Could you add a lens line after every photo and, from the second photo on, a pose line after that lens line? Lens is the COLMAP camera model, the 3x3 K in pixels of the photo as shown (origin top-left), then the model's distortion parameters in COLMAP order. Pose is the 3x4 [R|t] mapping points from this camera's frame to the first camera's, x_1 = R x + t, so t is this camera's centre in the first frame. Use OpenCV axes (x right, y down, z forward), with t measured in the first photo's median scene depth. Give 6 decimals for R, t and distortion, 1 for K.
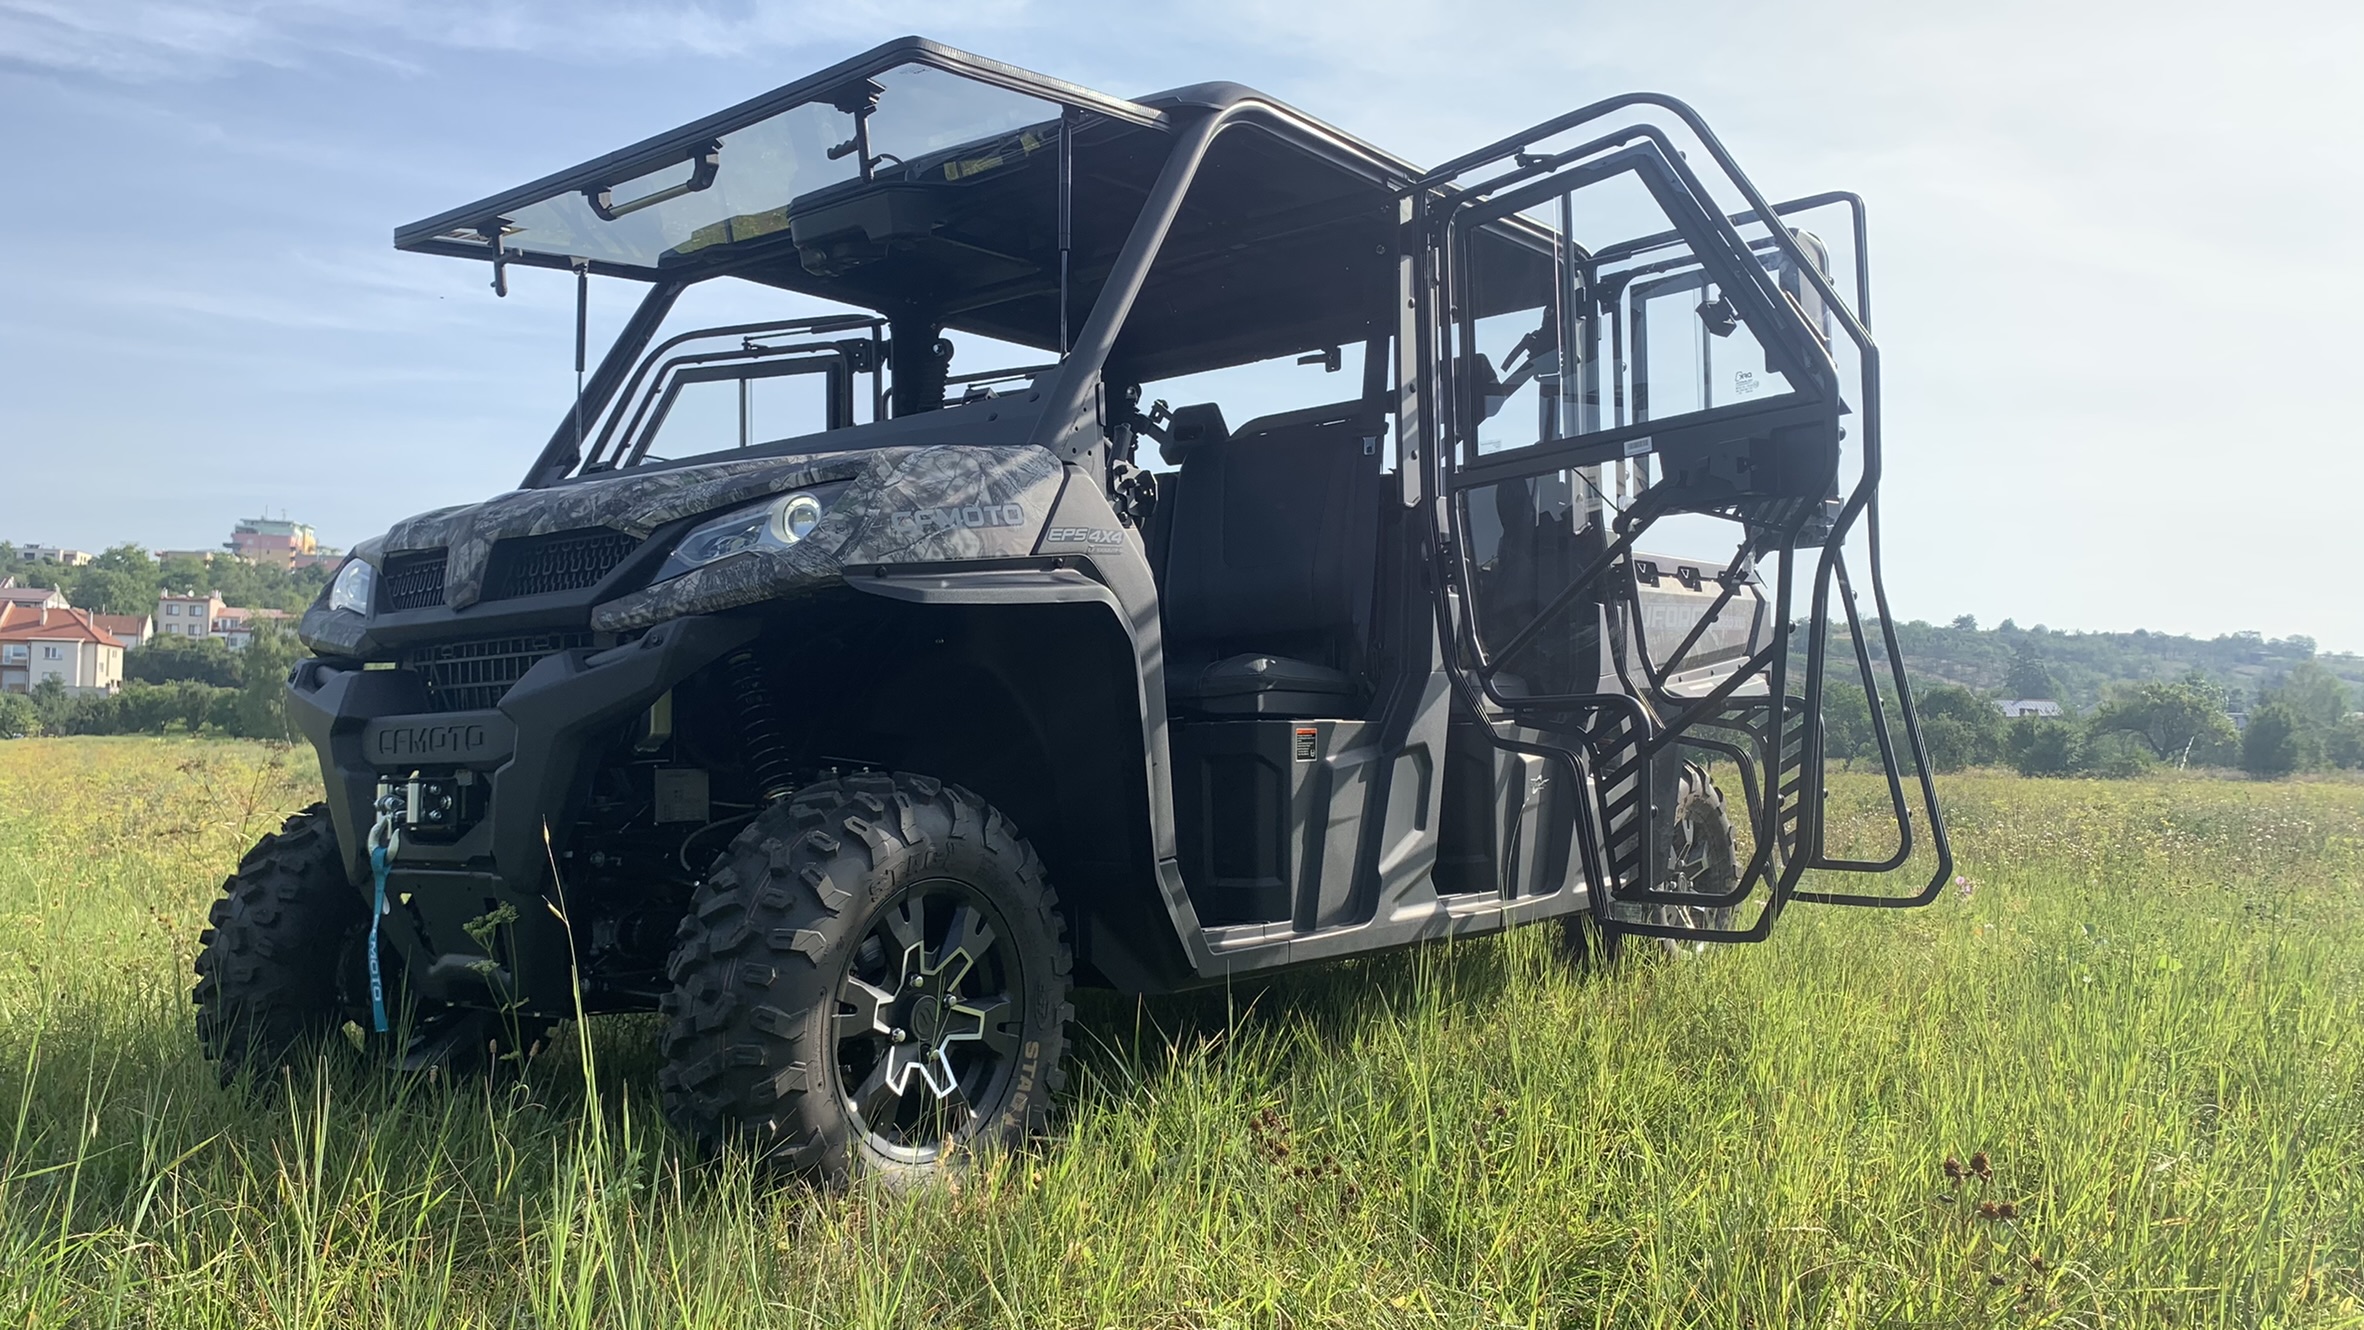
lens RADIAL K [[1812.4, 0, 1158.5], [0, 1812.4, 662.3], [0, 0, 1]] dist [0.023950, -0.015346]
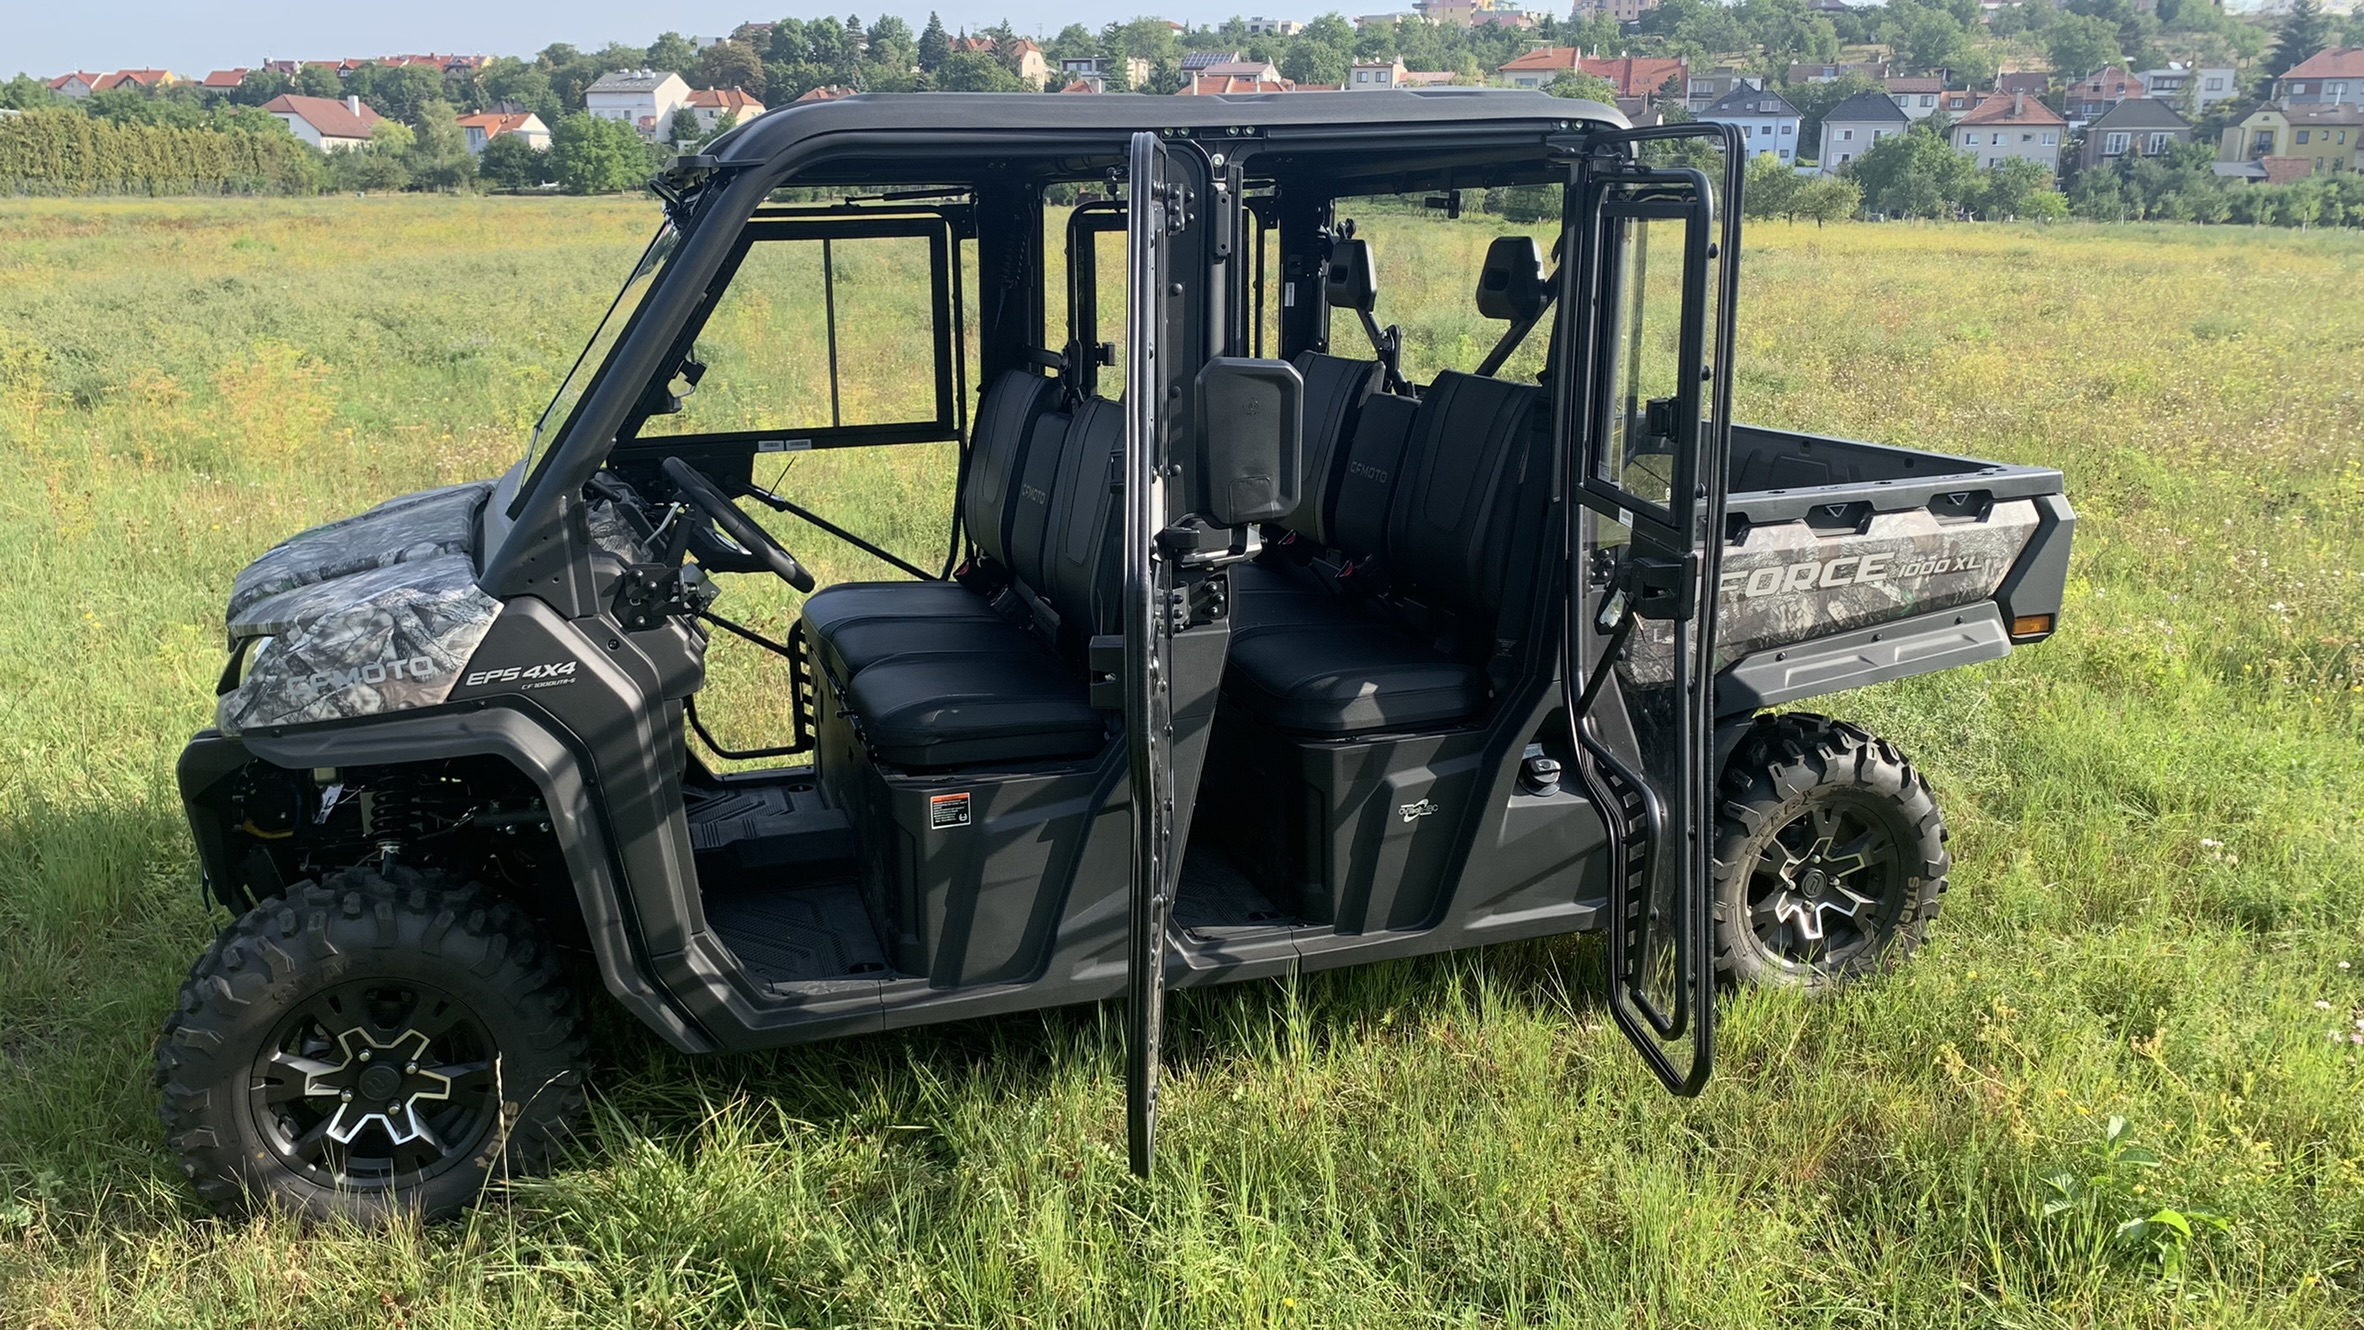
lens RADIAL K [[1812.4, 0, 1158.5], [0, 1812.4, 662.3], [0, 0, 1]] dist [0.023950, -0.015346]
pose [[0.816920, 0.142663, -0.558828, 0.699871], [0.026857, 0.958464, 0.283947, -0.300820], [0.576126, -0.246970, 0.779157, 0.324171]]
